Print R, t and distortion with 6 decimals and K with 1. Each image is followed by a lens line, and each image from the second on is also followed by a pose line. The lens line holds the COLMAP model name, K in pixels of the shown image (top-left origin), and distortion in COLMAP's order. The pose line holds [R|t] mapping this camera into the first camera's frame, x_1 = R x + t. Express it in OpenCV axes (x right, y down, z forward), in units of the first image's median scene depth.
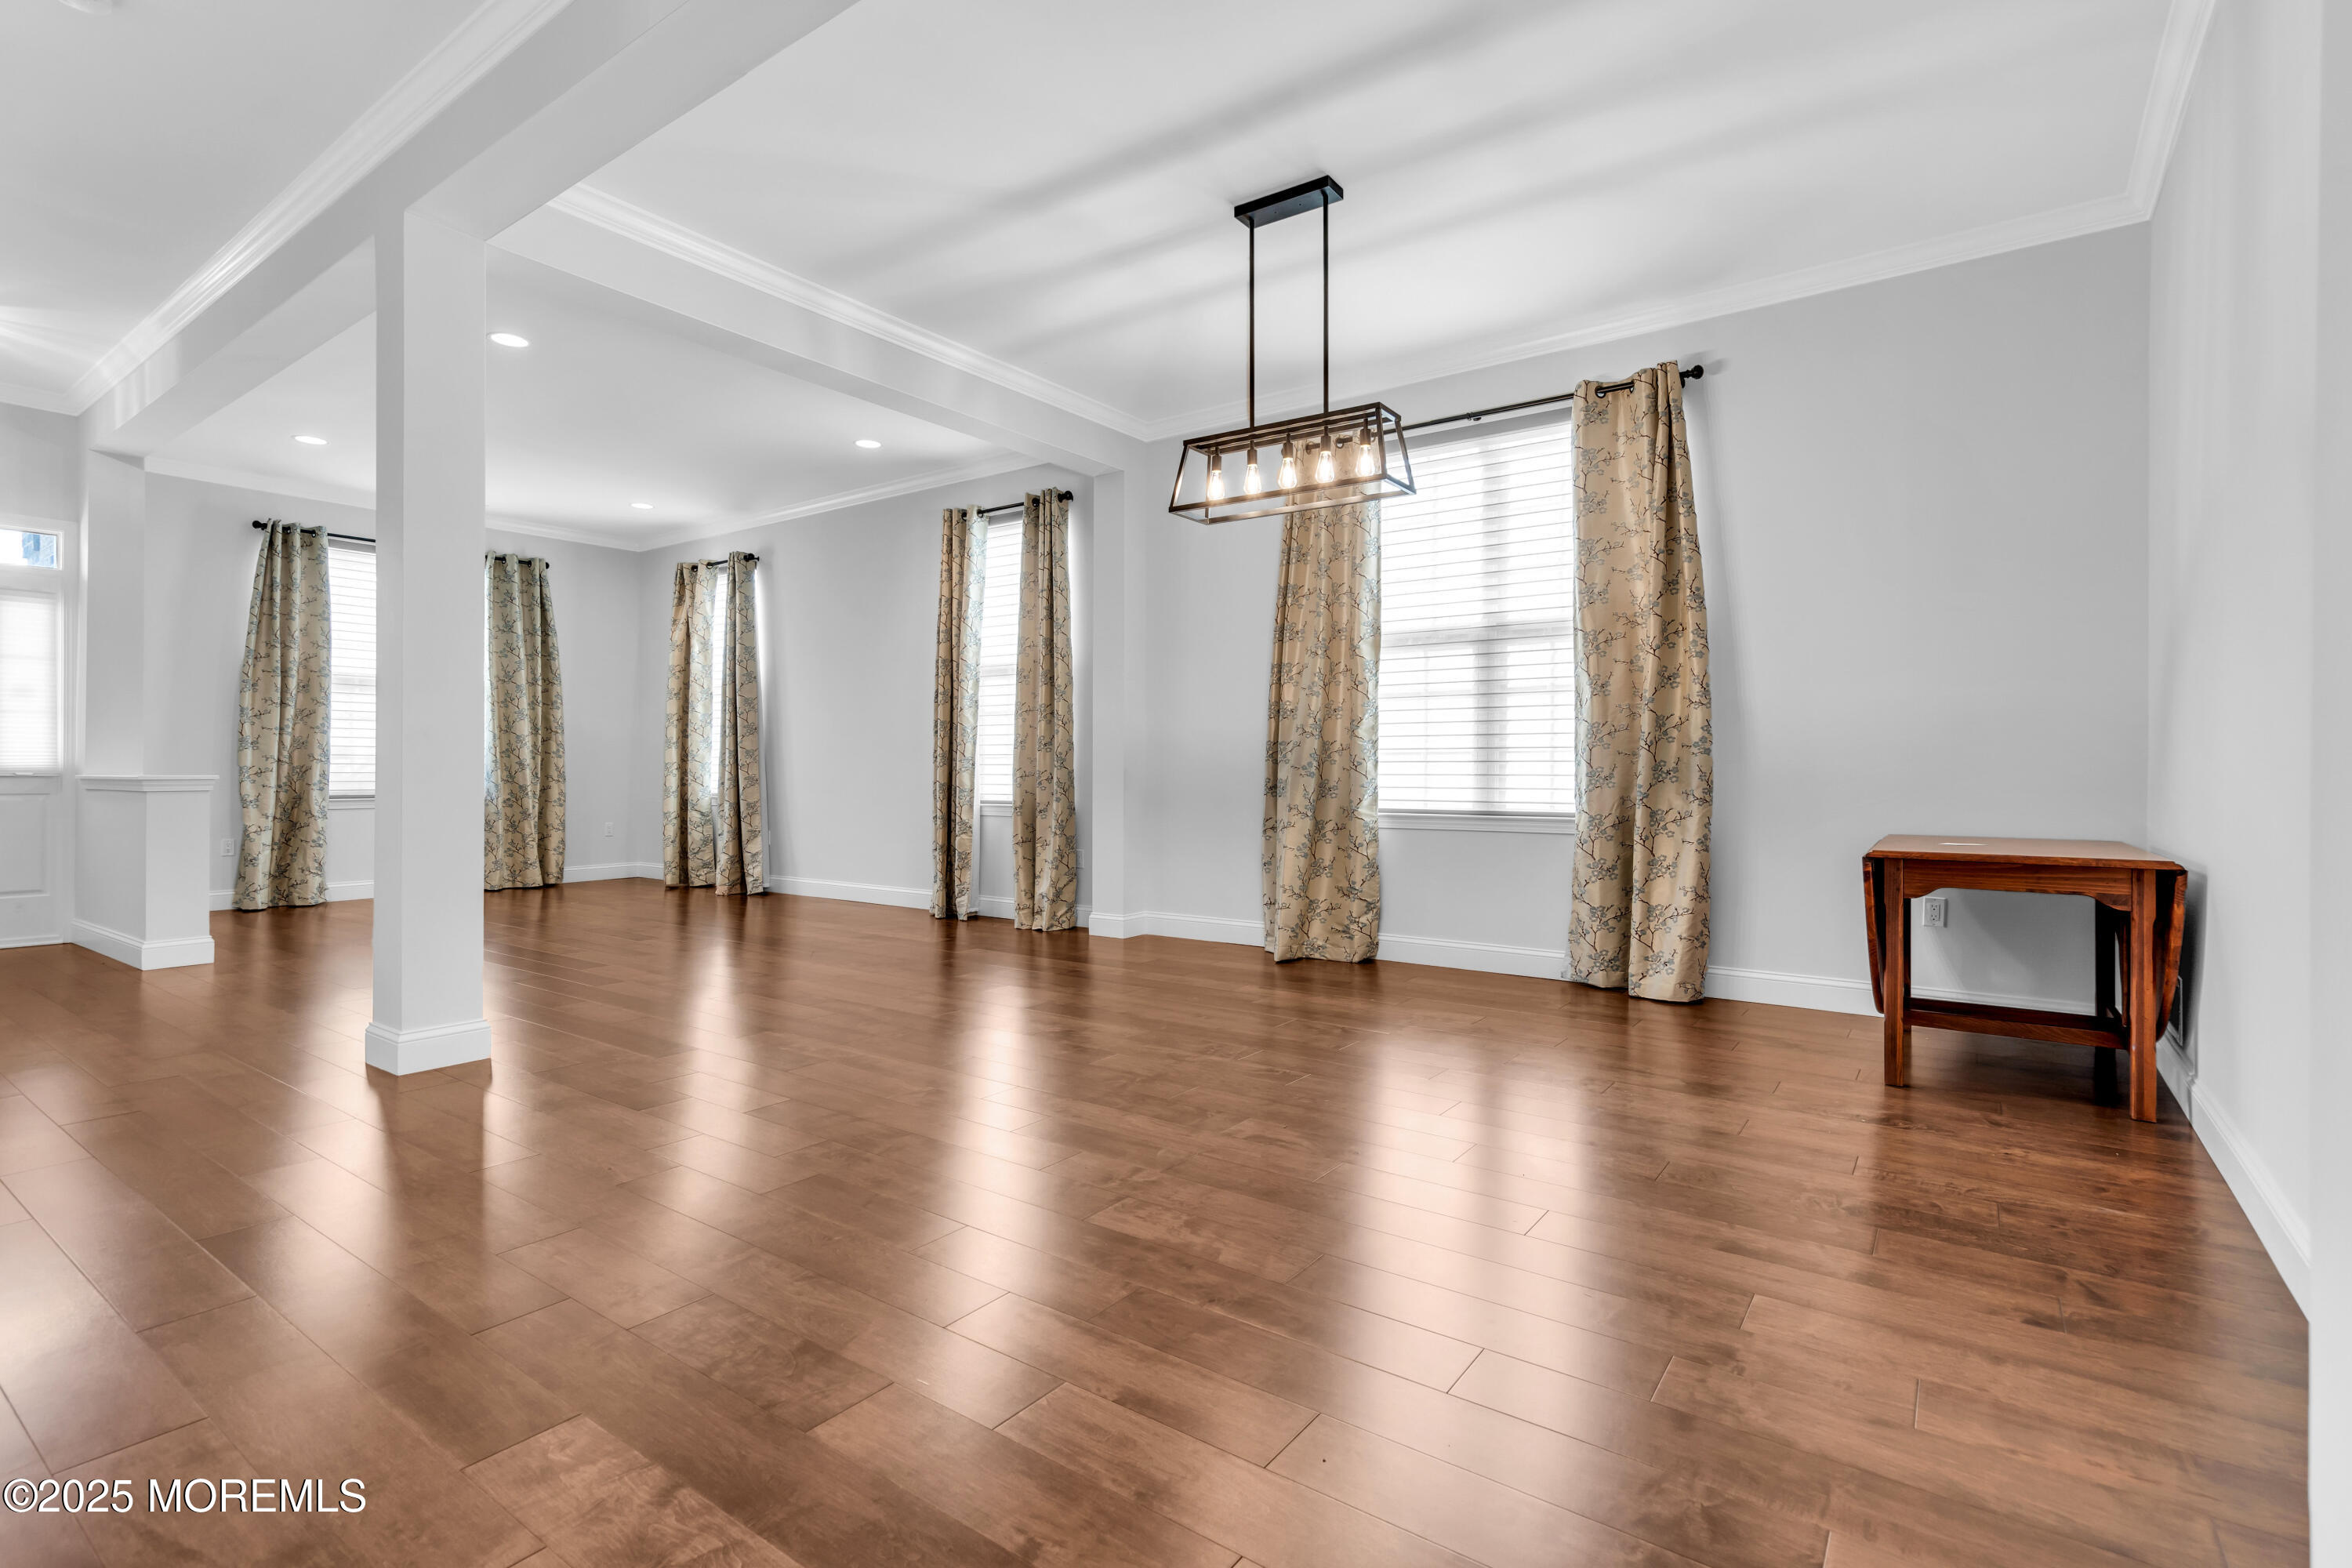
lens RADIAL K [[1106.4, 0, 1167.0], [0, 1106.4, 775.5], [0, 0, 1]] dist [0.001340, 0.001545]
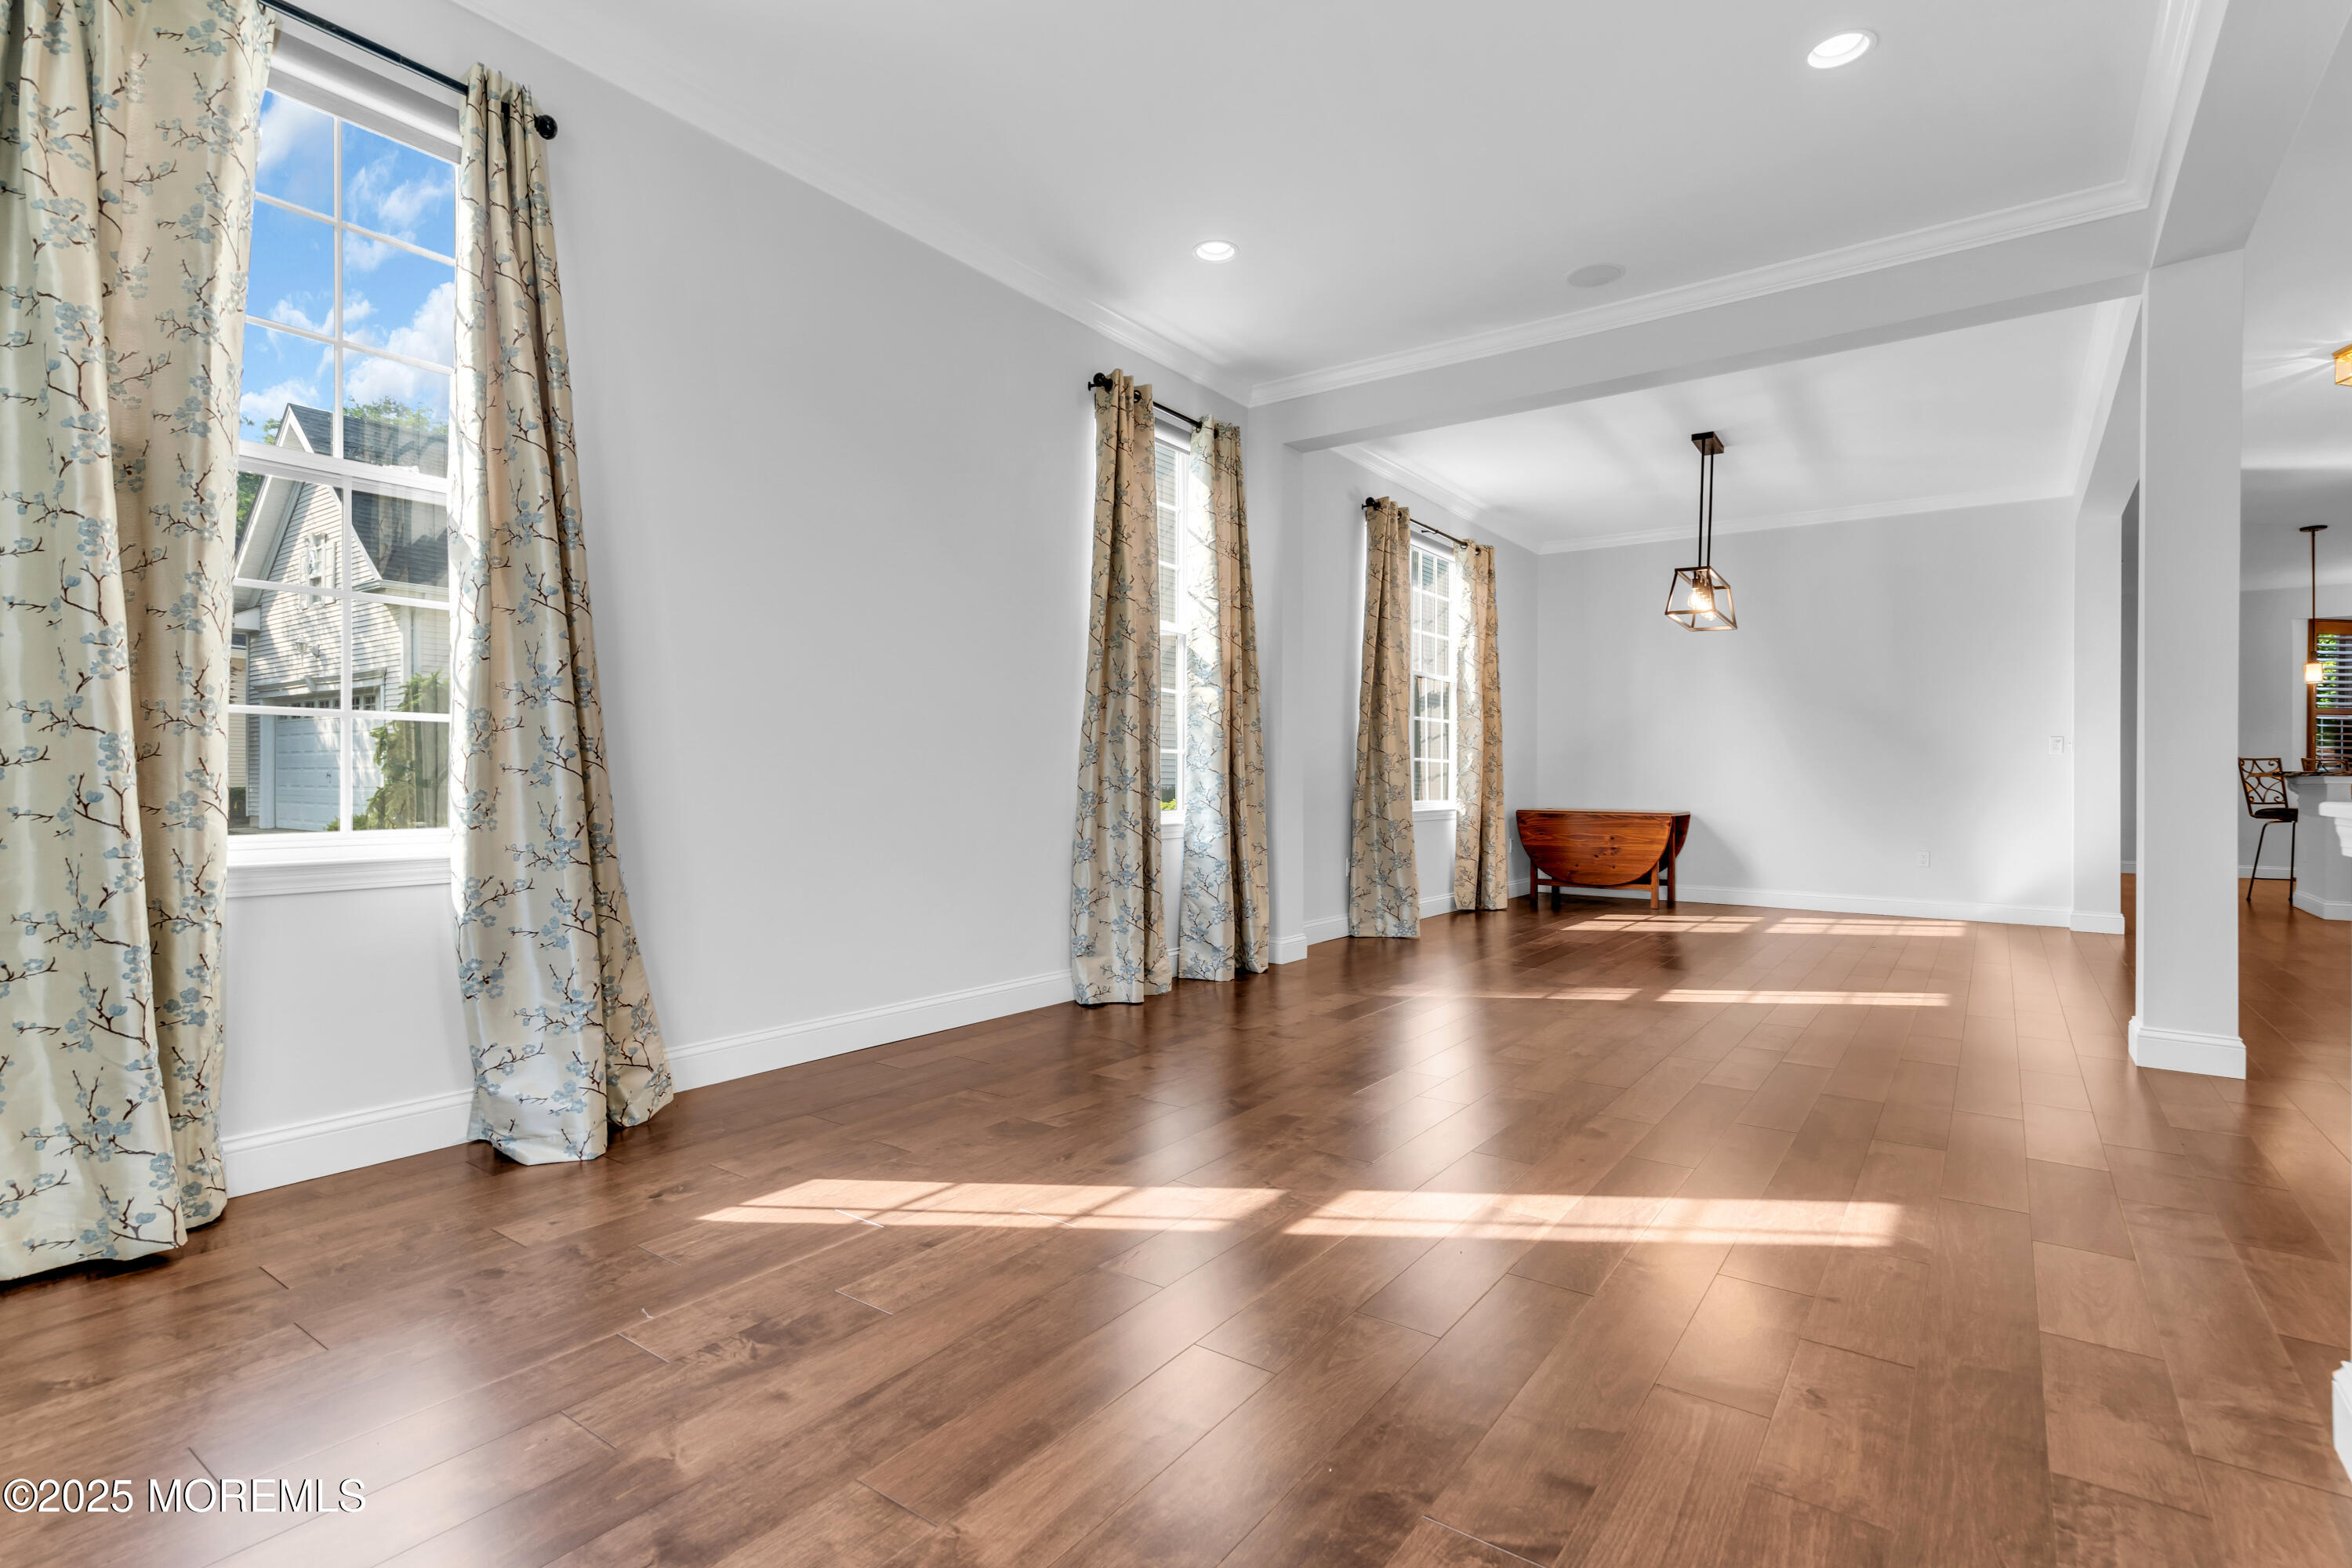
lens RADIAL K [[1106.4, 0, 1167.0], [0, 1106.4, 775.5], [0, 0, 1]] dist [0.001340, 0.001545]
pose [[0.013697, 0.000122, 0.999906, -0.944523], [-0.003024, 0.999995, -0.000081, -0.005802], [-0.999902, -0.003022, 0.013698, 1.073391]]
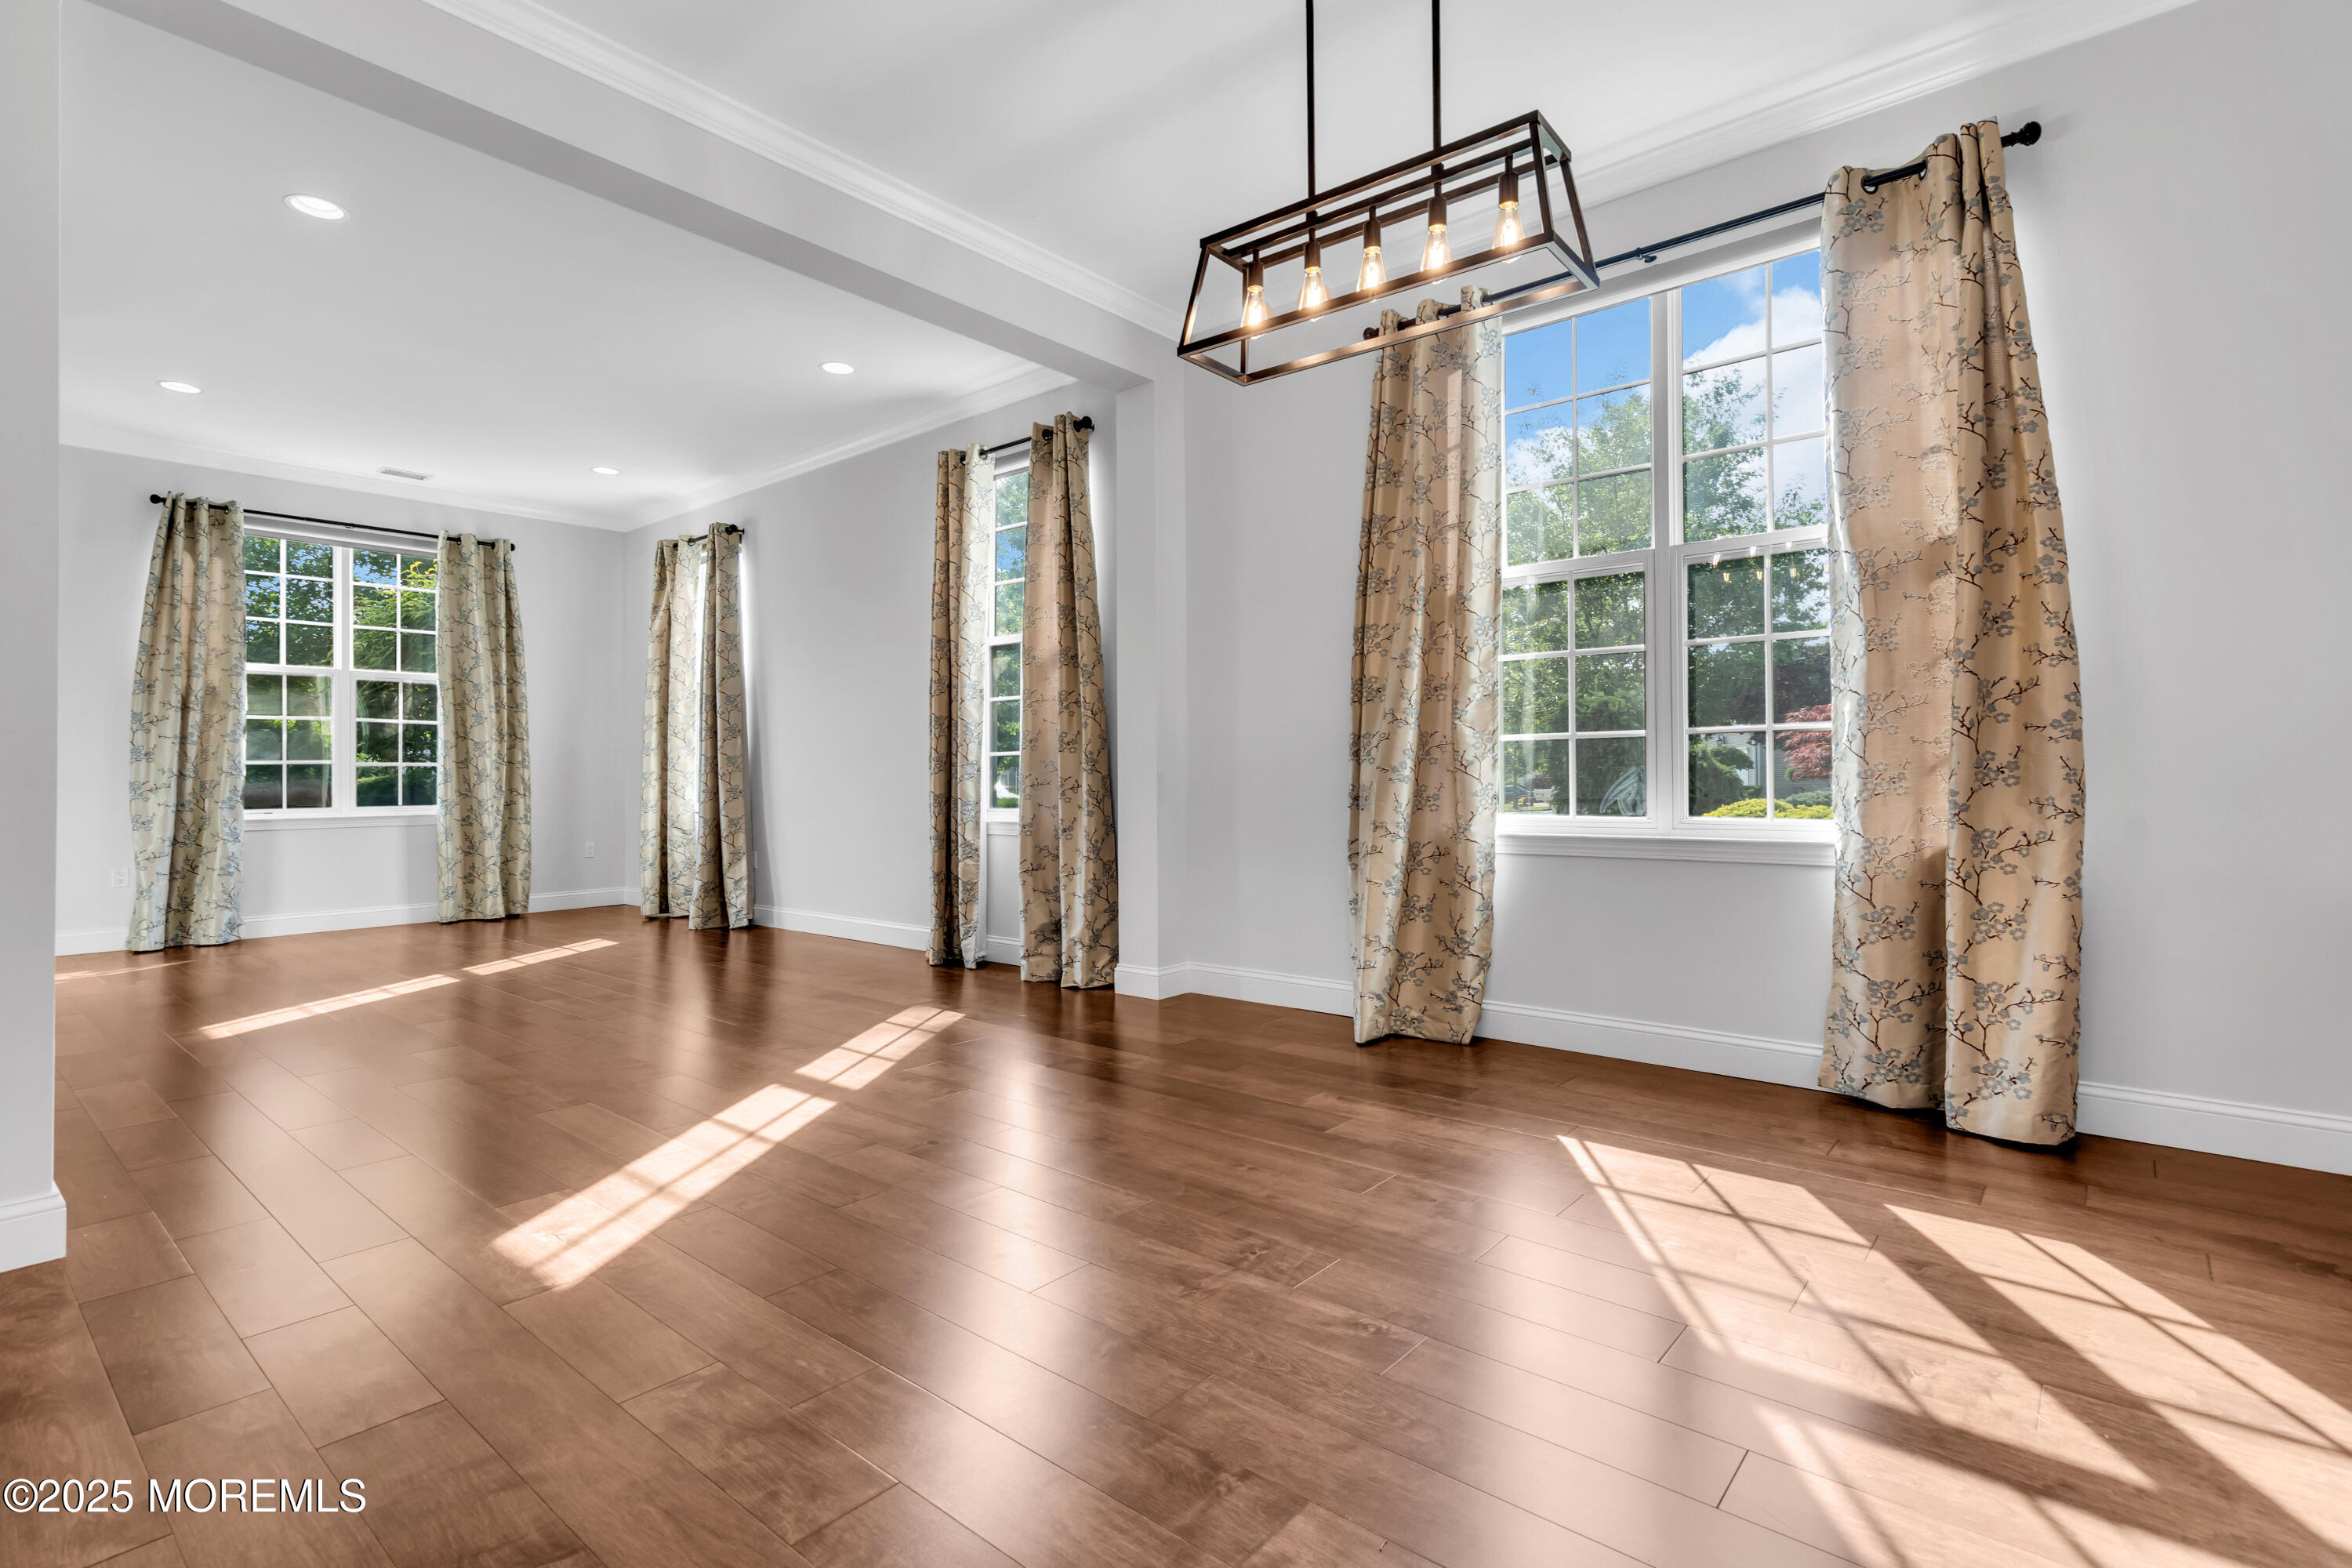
lens RADIAL K [[1109.3, 0, 1165.8], [0, 1109.3, 767.6], [0, 0, 1]] dist [0.011920, -0.001540]
pose [[0.996871, -0.010835, -0.078302, 0.025702], [0.009844, 0.999867, -0.013030, -0.000287], [0.078432, 0.012218, 0.996845, 0.240123]]
